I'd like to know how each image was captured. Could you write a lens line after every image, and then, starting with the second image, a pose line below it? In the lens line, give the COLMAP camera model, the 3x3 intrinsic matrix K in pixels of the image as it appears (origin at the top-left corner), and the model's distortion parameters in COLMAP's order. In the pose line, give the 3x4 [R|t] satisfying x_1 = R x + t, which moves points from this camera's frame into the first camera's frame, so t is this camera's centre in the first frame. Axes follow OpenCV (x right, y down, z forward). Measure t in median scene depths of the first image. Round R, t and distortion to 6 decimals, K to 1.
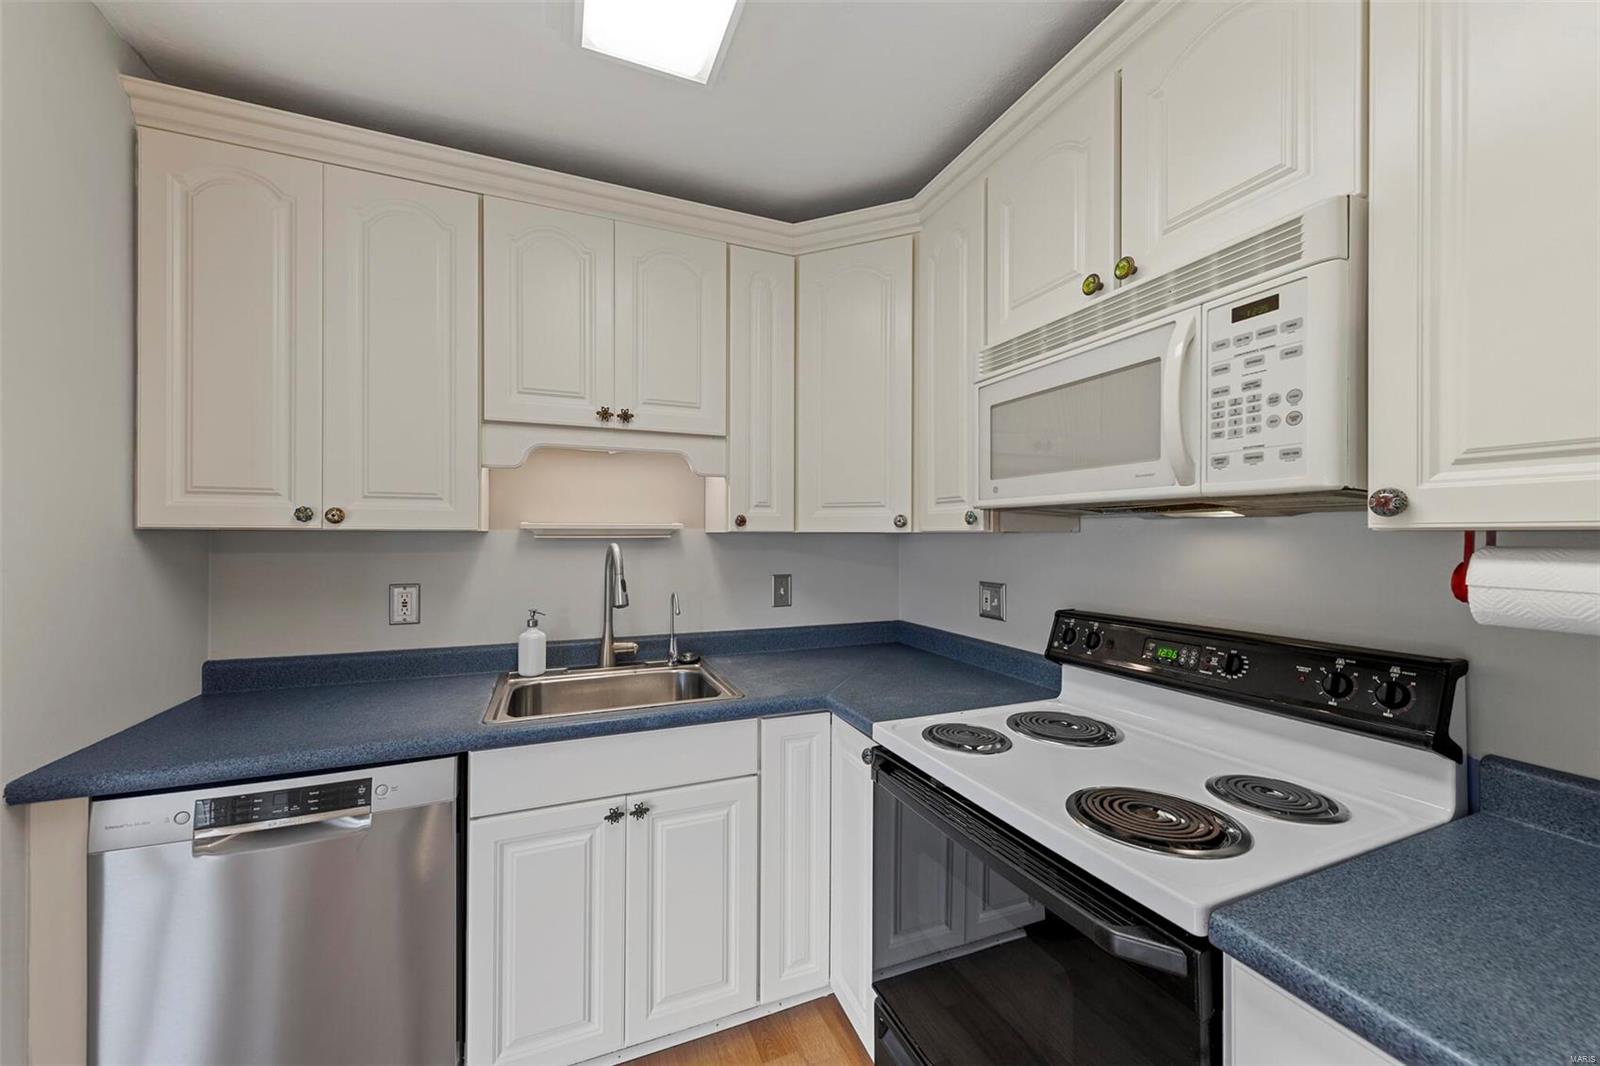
lens RADIAL K [[592.1, 0, 799.3], [0, 592.1, 534.0], [0, 0, 1]] dist [0.002877, 0.000036]
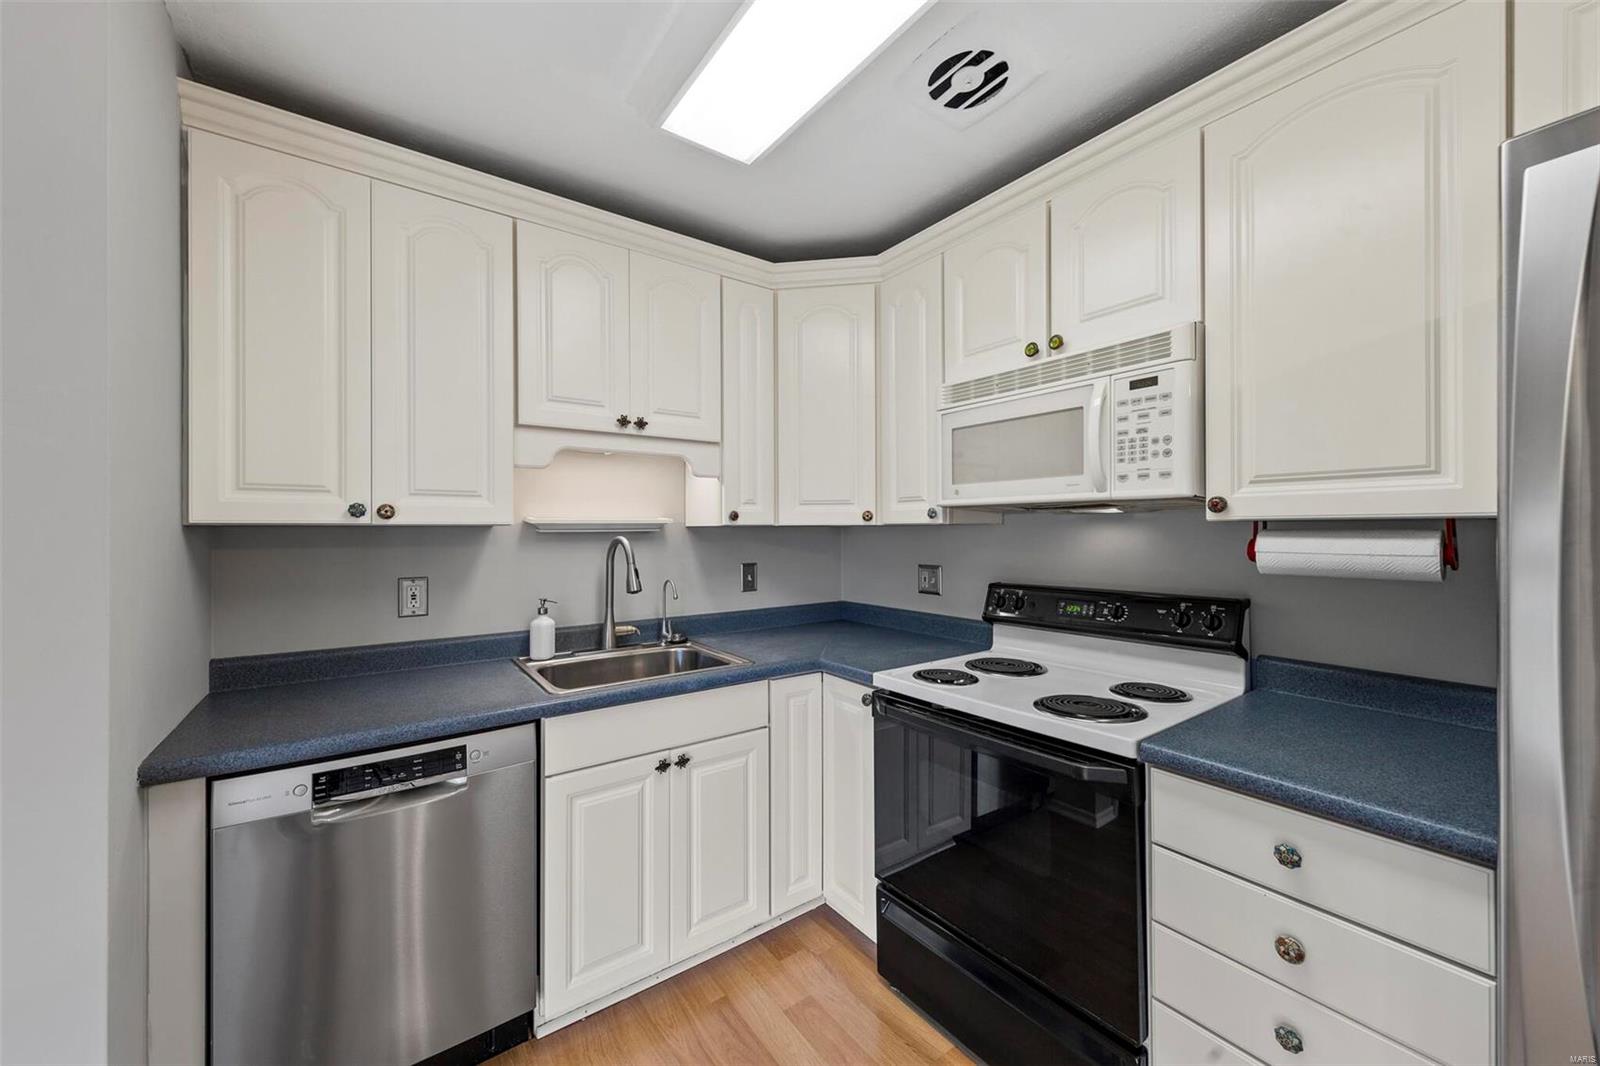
lens RADIAL K [[596.2, 0, 801.5], [0, 596.2, 526.9], [0, 0, 1]] dist [0.003720, -0.000069]
pose [[0.972400, -0.005933, 0.233245, -0.388769], [0.006649, 0.999975, -0.002286, 0.004888], [-0.233226, 0.003774, 0.972415, -0.268341]]
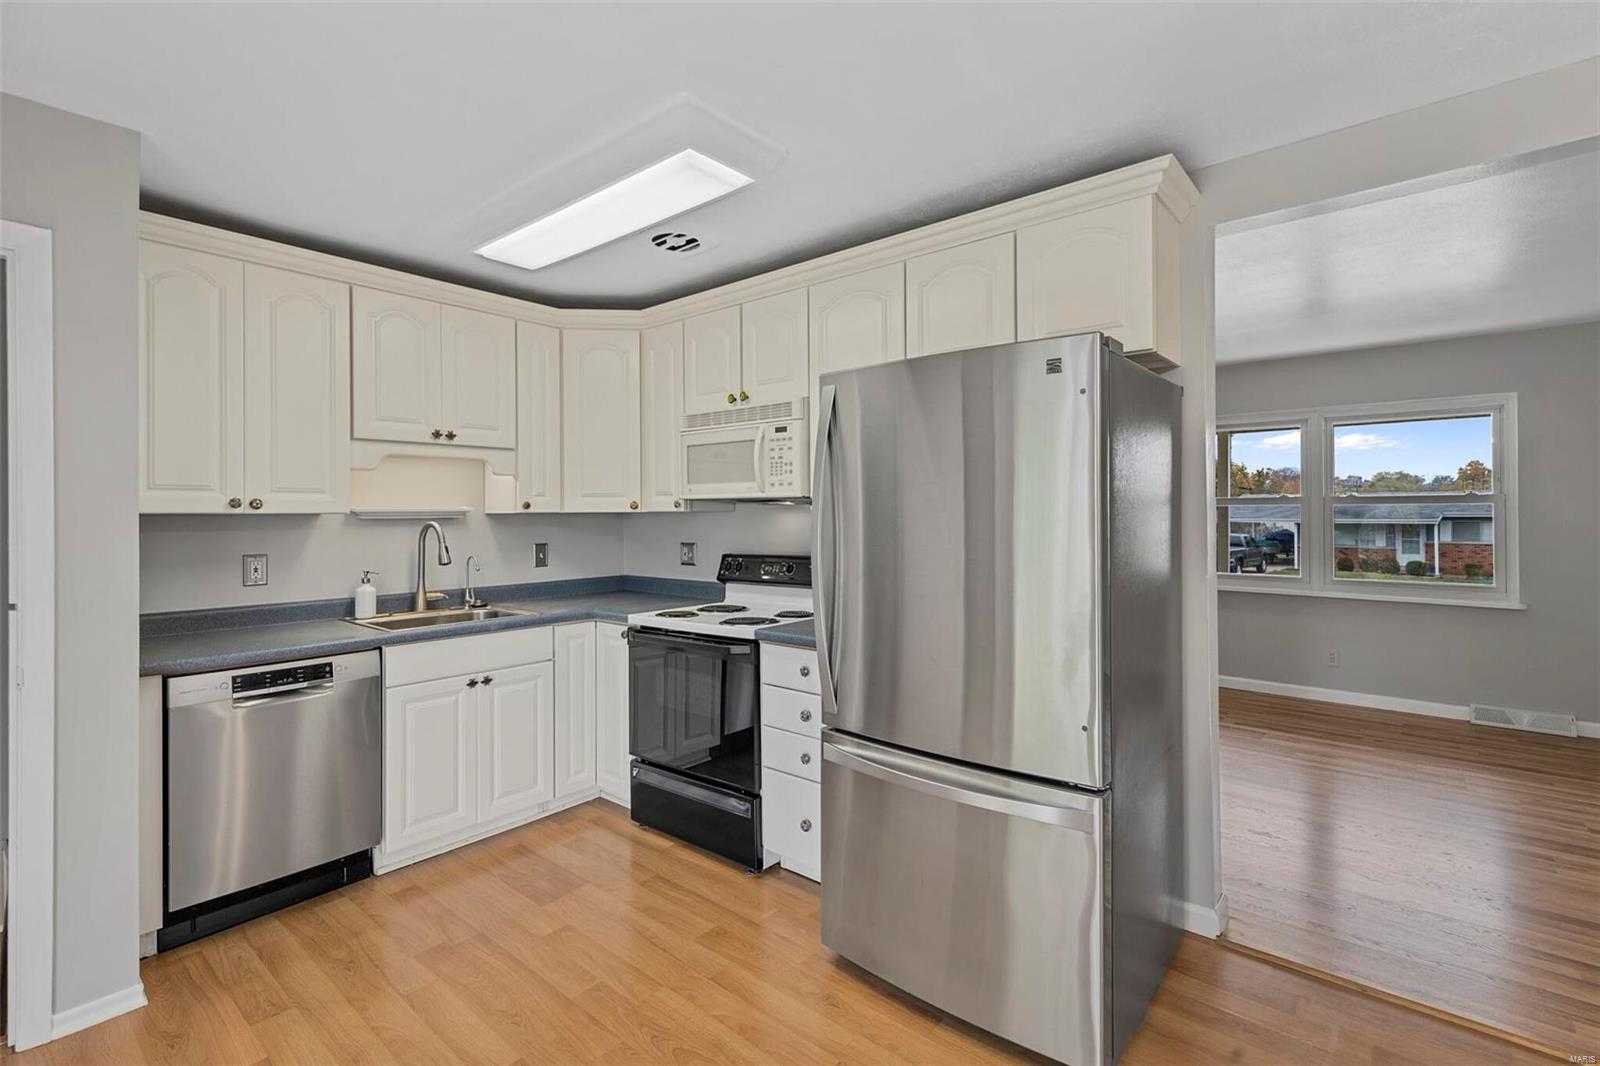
lens RADIAL K [[725.3, 0, 808.3], [0, 725.3, 509.6], [0, 0, 1]] dist [0.002737, 0.000171]
pose [[0.885853, -0.006200, 0.463924, -0.512090], [0.008236, 0.999963, -0.002364, -0.002181], [-0.463892, 0.005915, 0.885872, -1.534759]]
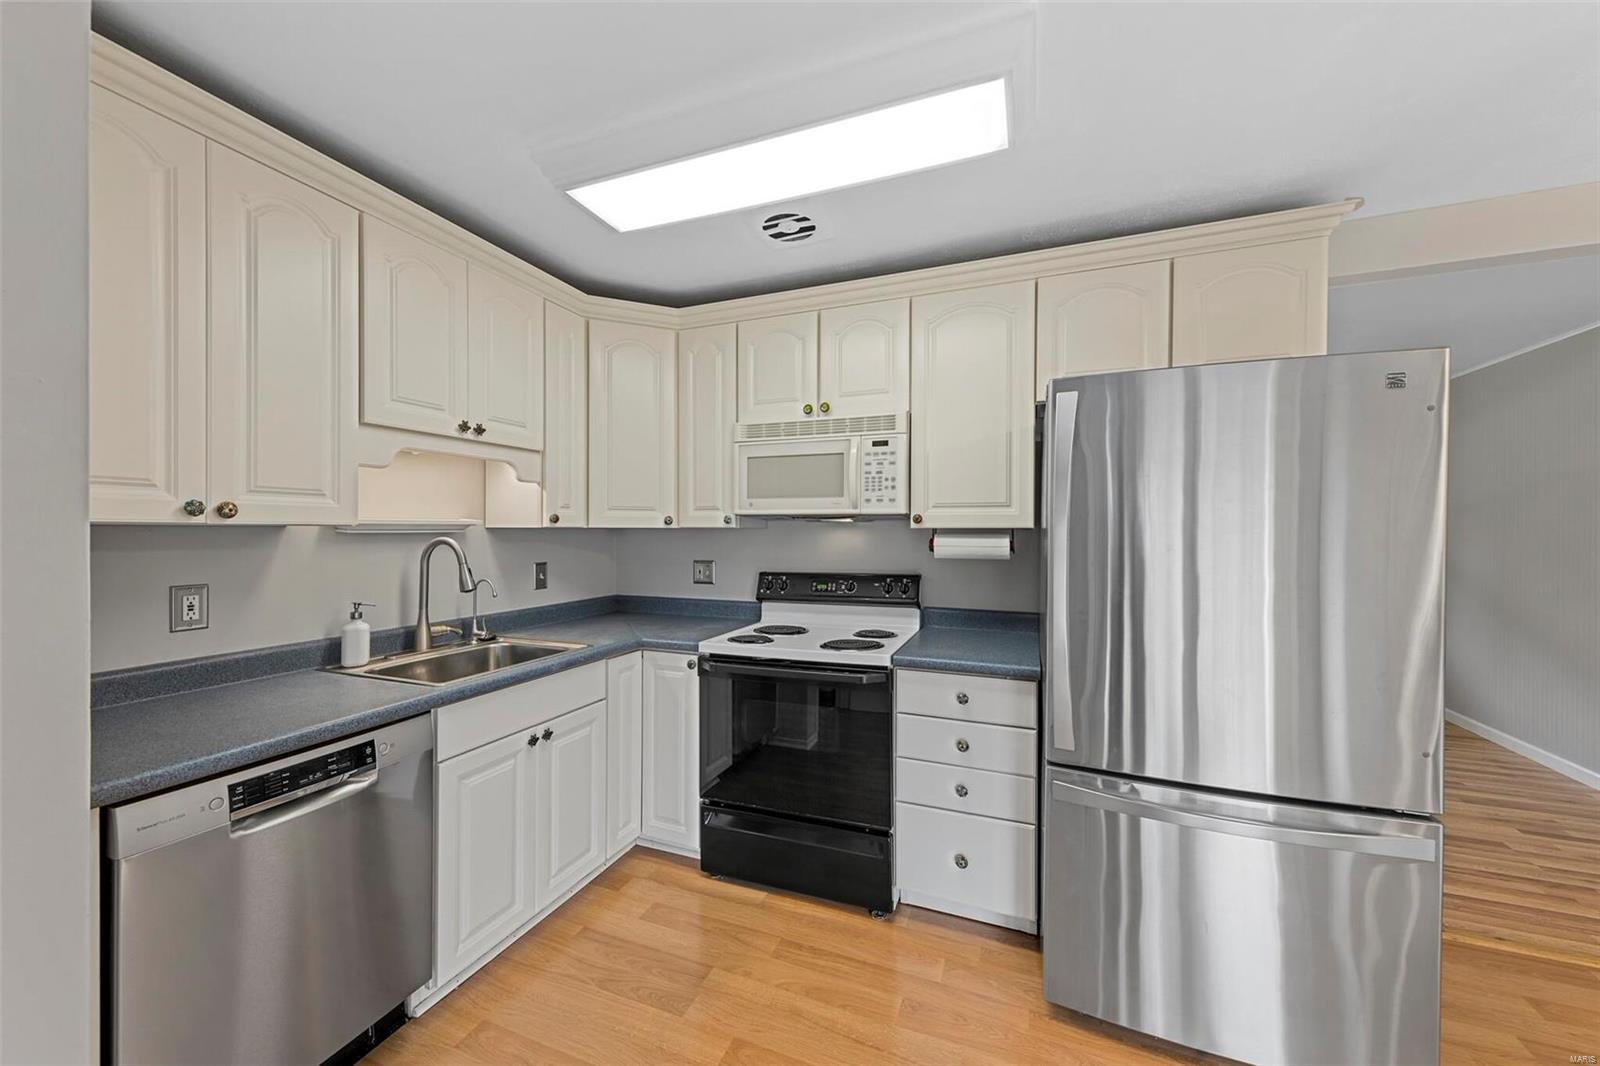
lens RADIAL K [[588.6, 0, 795.6], [0, 588.6, 531.4], [0, 0, 1]] dist [0.002698, -0.000141]
pose [[0.698912, -0.002487, 0.715203, -1.034930], [-0.001196, 0.999988, 0.004646, -0.002093], [-0.715207, -0.004103, 0.698901, -0.421389]]
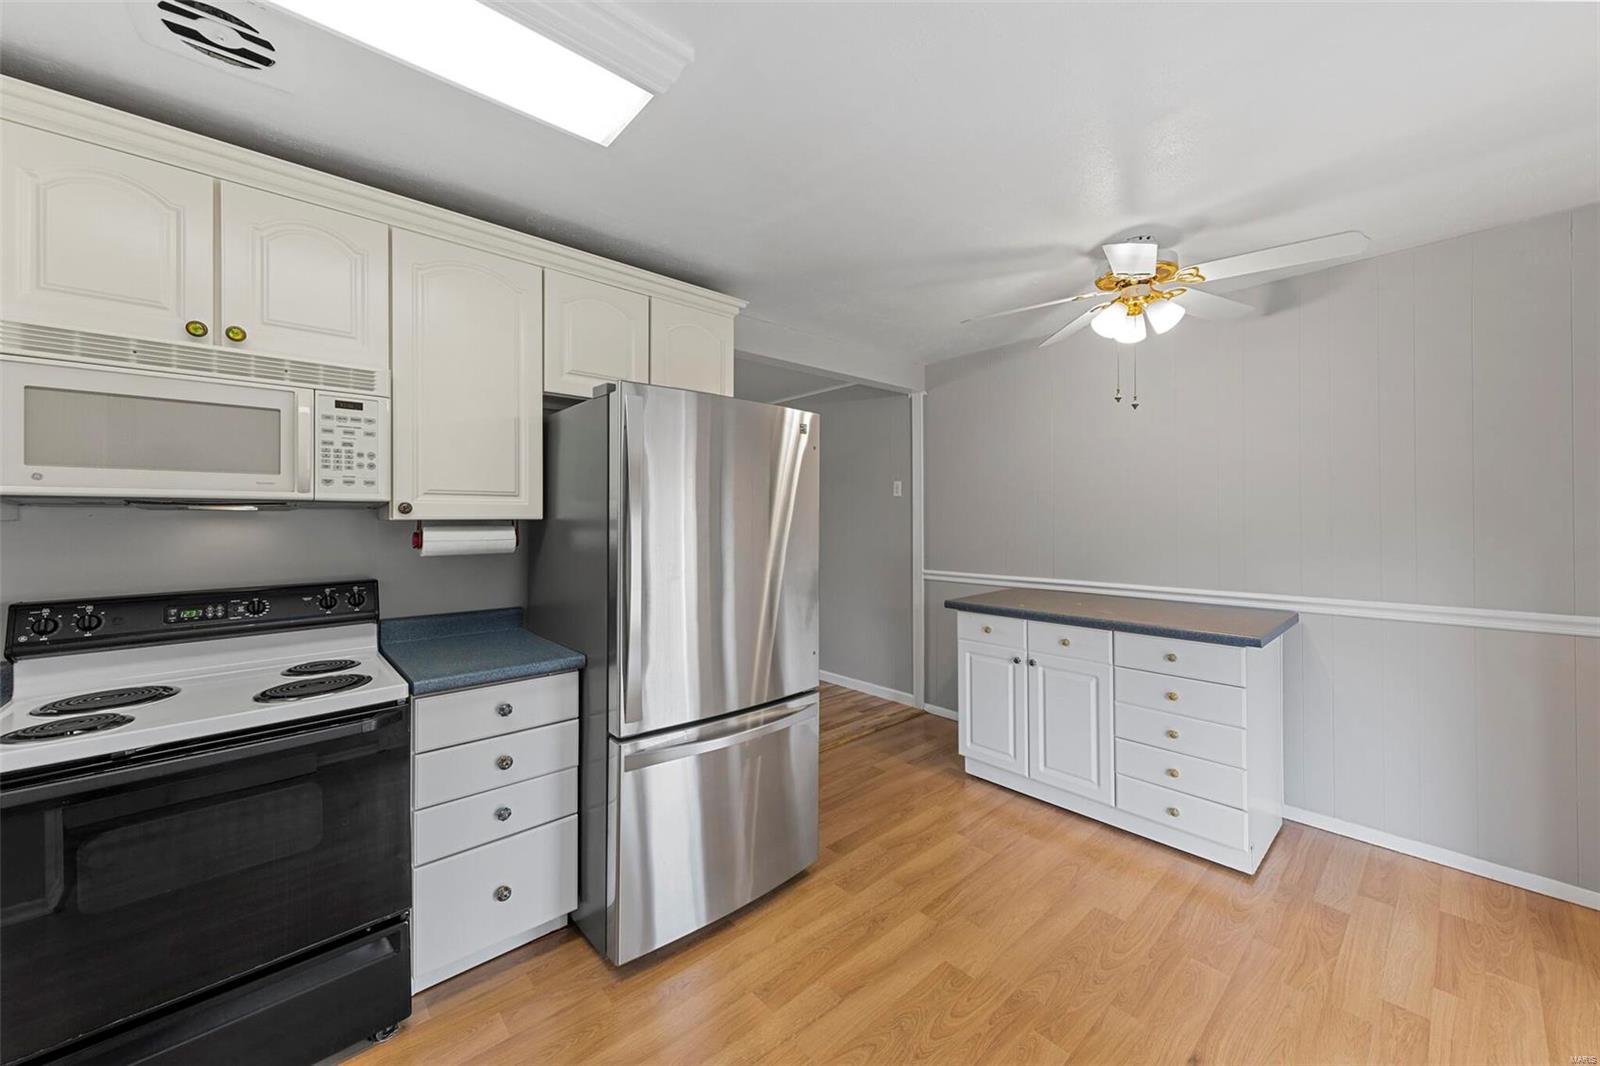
lens RADIAL K [[588.8, 0, 797.7], [0, 588.8, 517.4], [0, 0, 1]] dist [0.001727, 0.000110]
pose [[-0.324139, 0.003118, 0.946004, -1.168067], [0.002566, 0.999994, -0.002417, -0.003892], [-0.946006, 0.001644, -0.324145, 0.181920]]
